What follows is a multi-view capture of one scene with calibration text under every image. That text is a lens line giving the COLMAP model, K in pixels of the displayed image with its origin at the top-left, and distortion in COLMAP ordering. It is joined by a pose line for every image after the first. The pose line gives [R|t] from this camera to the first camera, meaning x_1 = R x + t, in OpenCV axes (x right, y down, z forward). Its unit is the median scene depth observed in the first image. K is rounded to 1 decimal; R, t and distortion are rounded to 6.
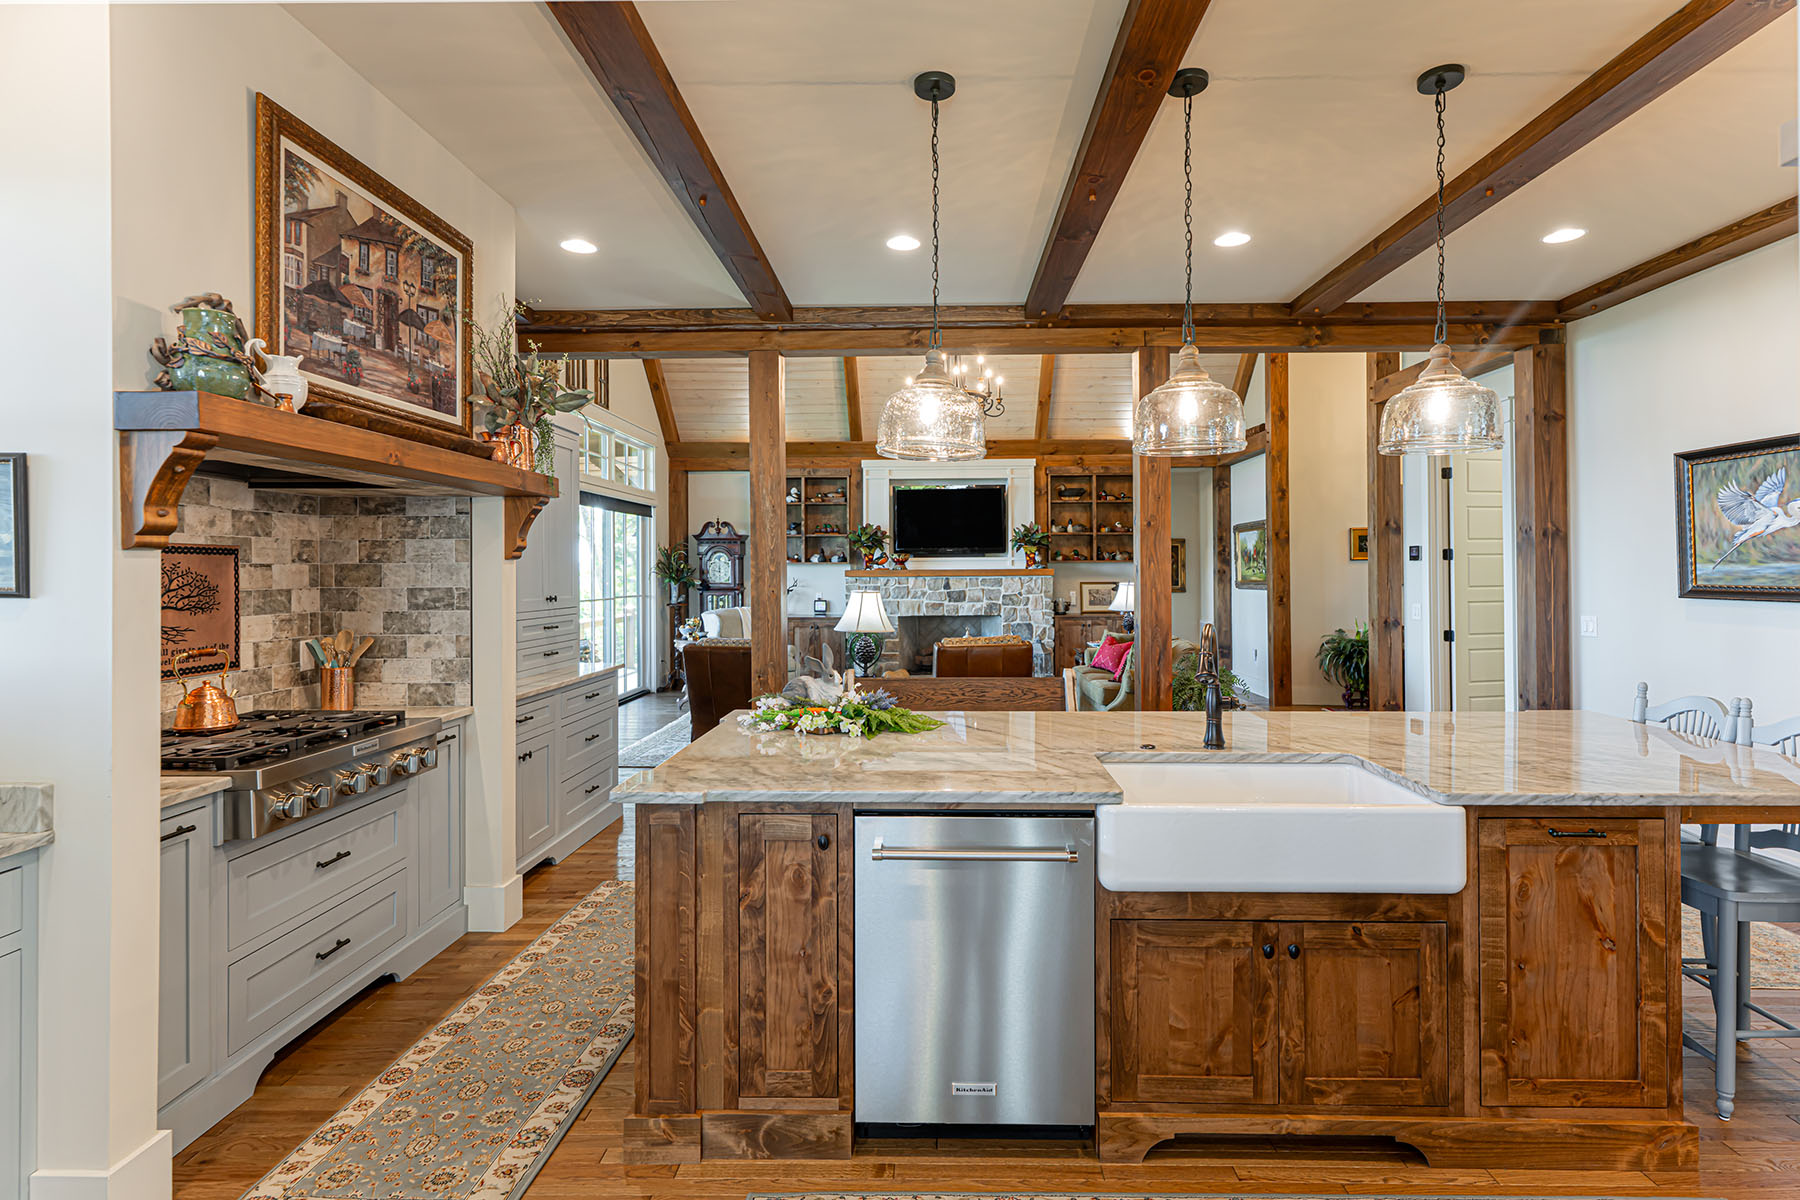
lens RADIAL K [[885.5, 0, 935.8], [0, 885.5, 597.1], [0, 0, 1]] dist [0.000674, 0.000127]
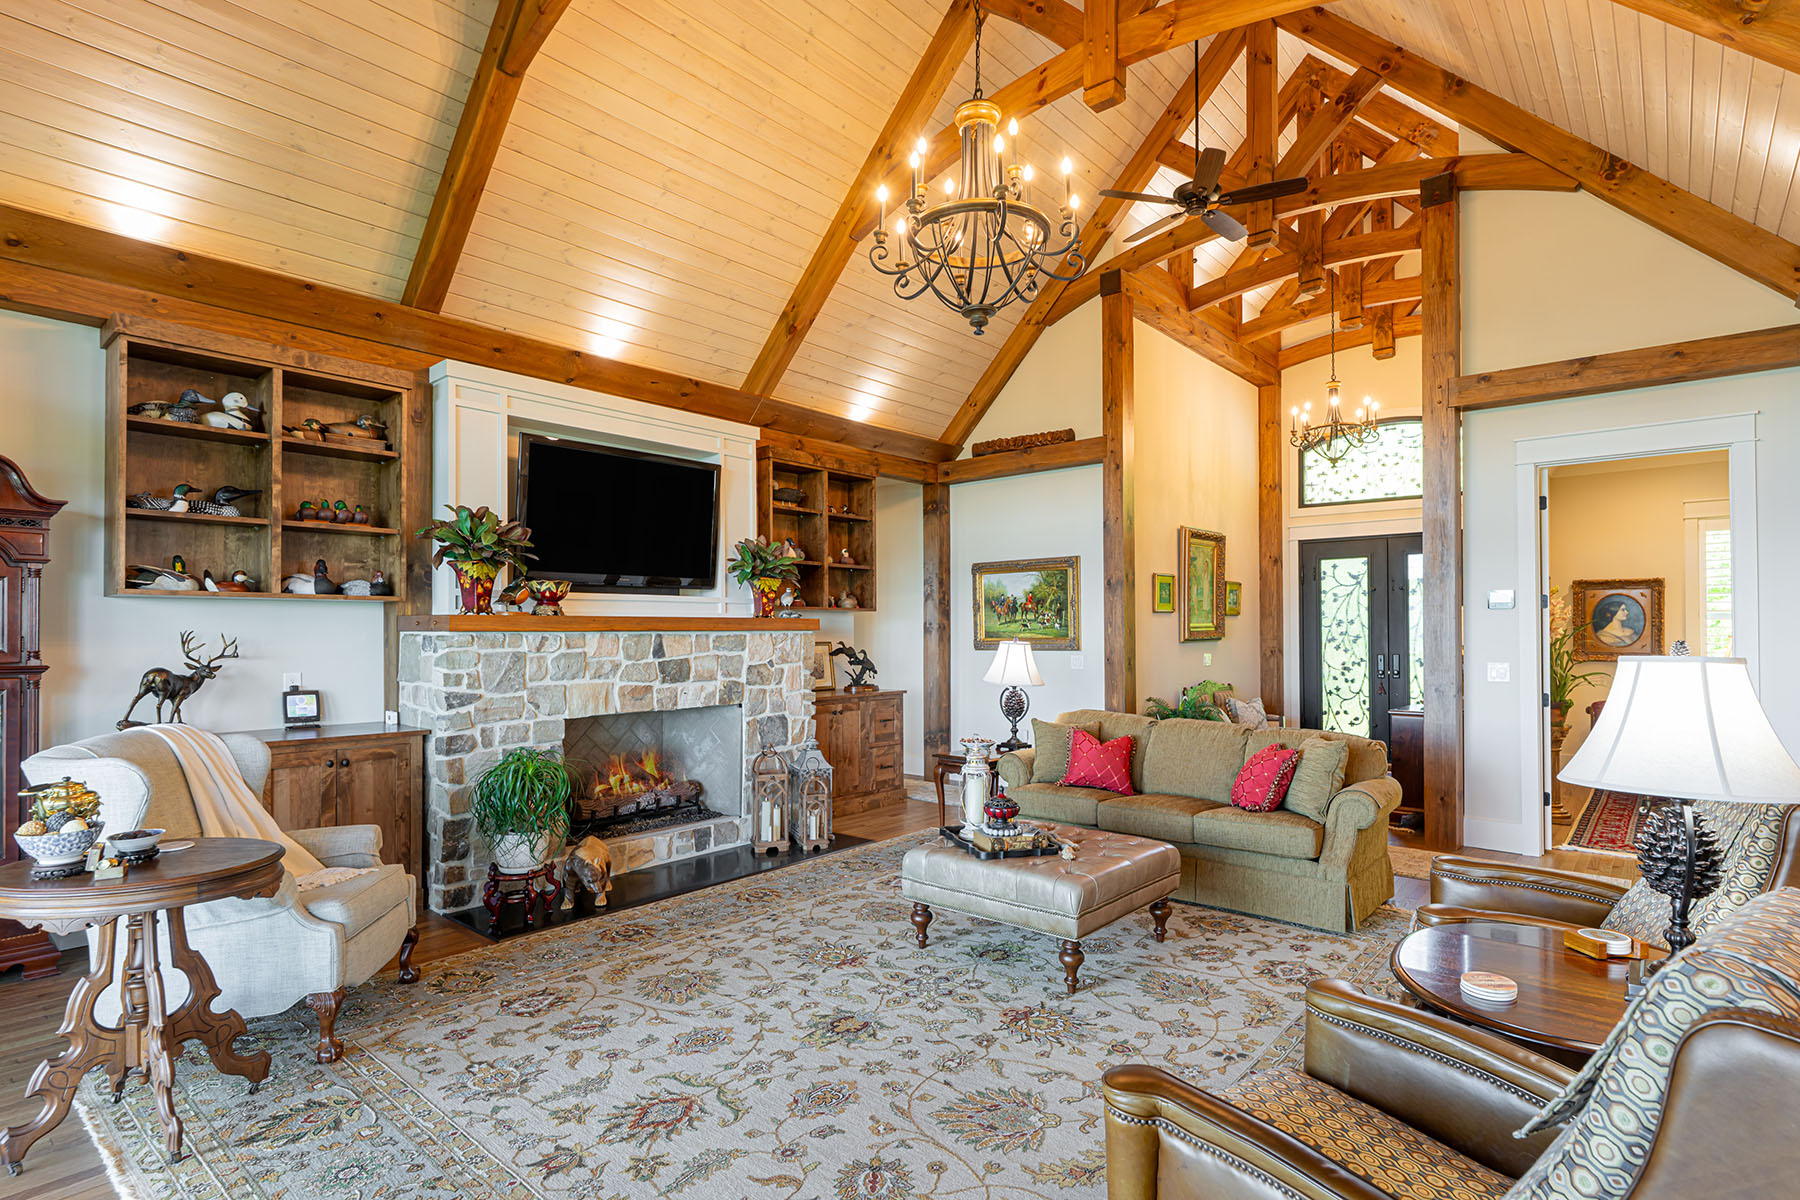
lens RADIAL K [[889.2, 0, 898.2], [0, 889.2, 624.8], [0, 0, 1]] dist [-0.002625, -0.000276]
pose [[0.651455, 0.009250, 0.758631, -0.270938], [0.021259, 0.999311, -0.030439, -0.008876], [-0.758389, 0.035957, 0.650810, 0.568764]]
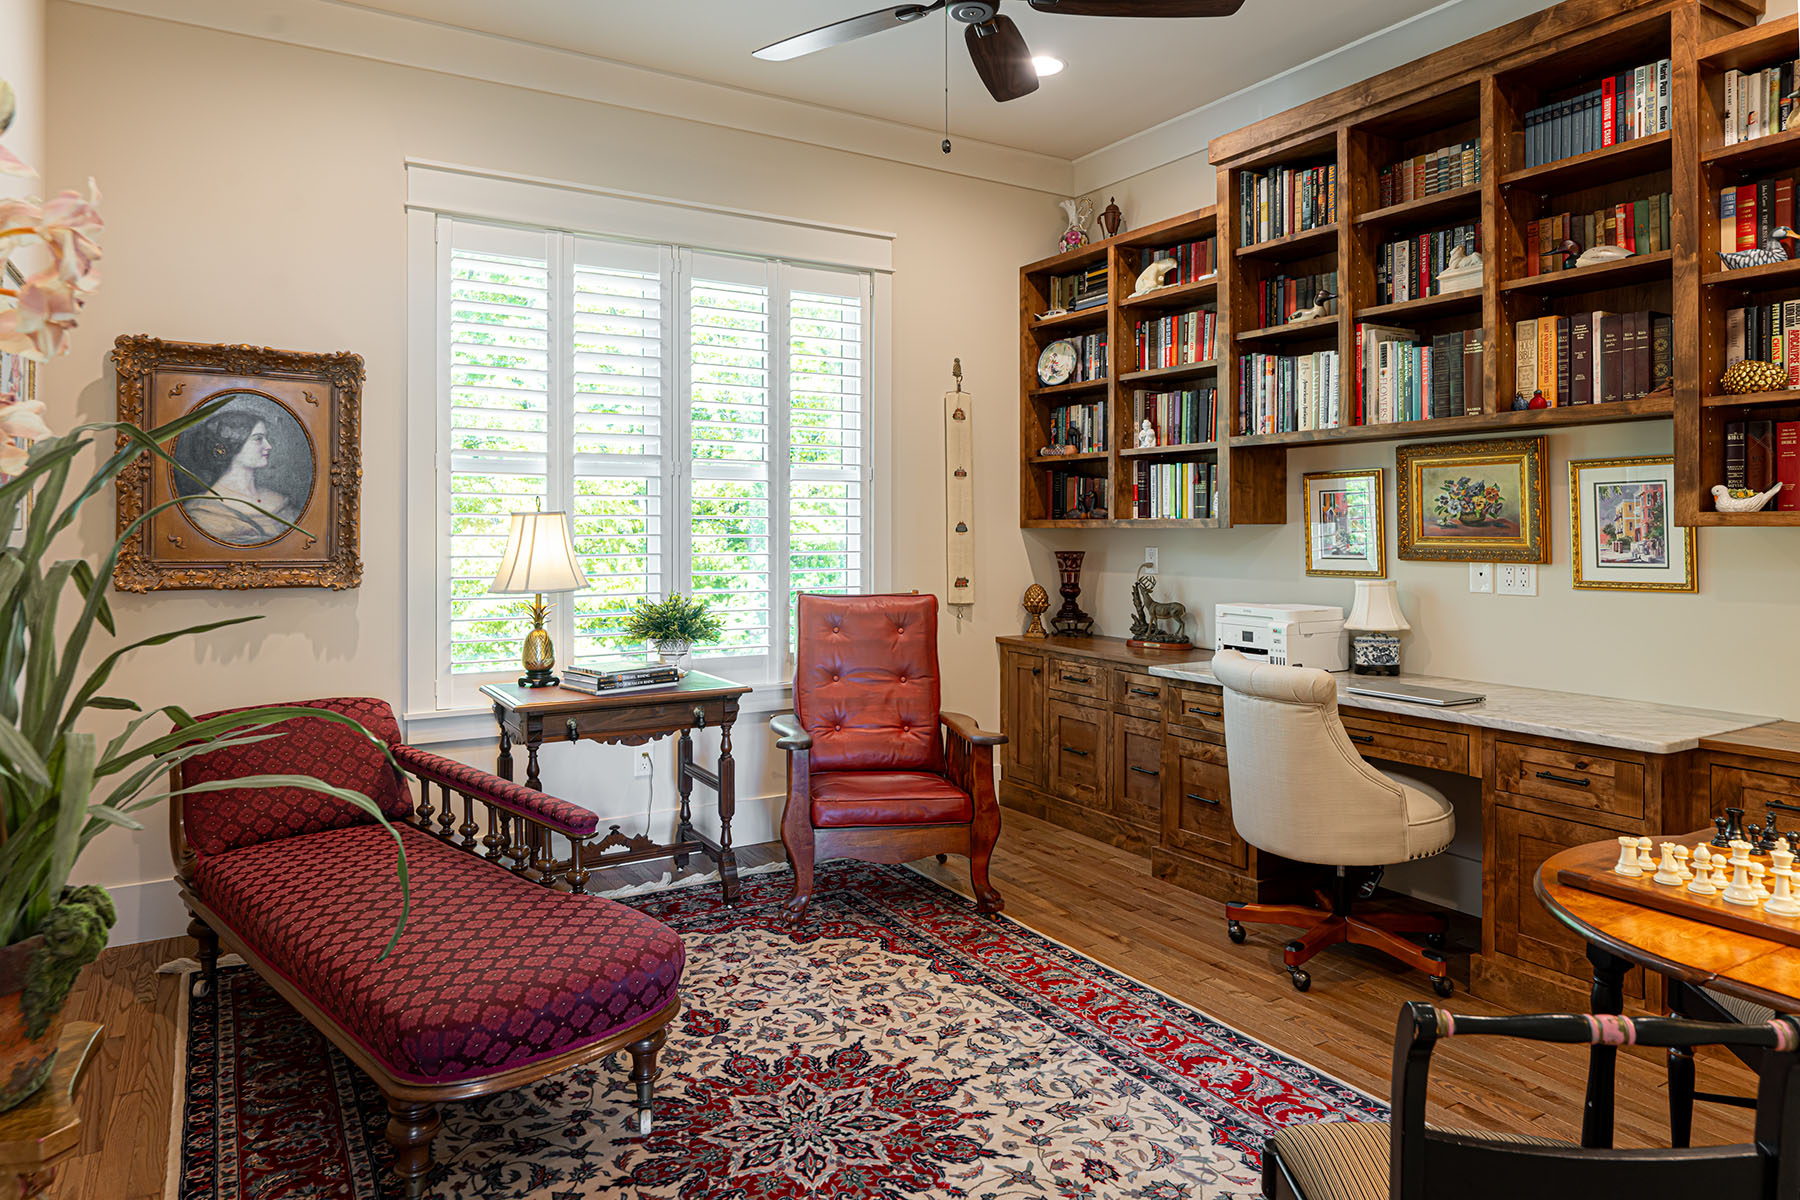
lens RADIAL K [[1083.0, 0, 899.8], [0, 1083.0, 541.6], [0, 0, 1]] dist [-0.002567, -0.000822]
pose [[-0.536957, -0.001502, 0.843608, 0.353927], [0.025829, 0.999500, 0.018220, -0.001422], [-0.843214, 0.031573, -0.536650, 0.606140]]
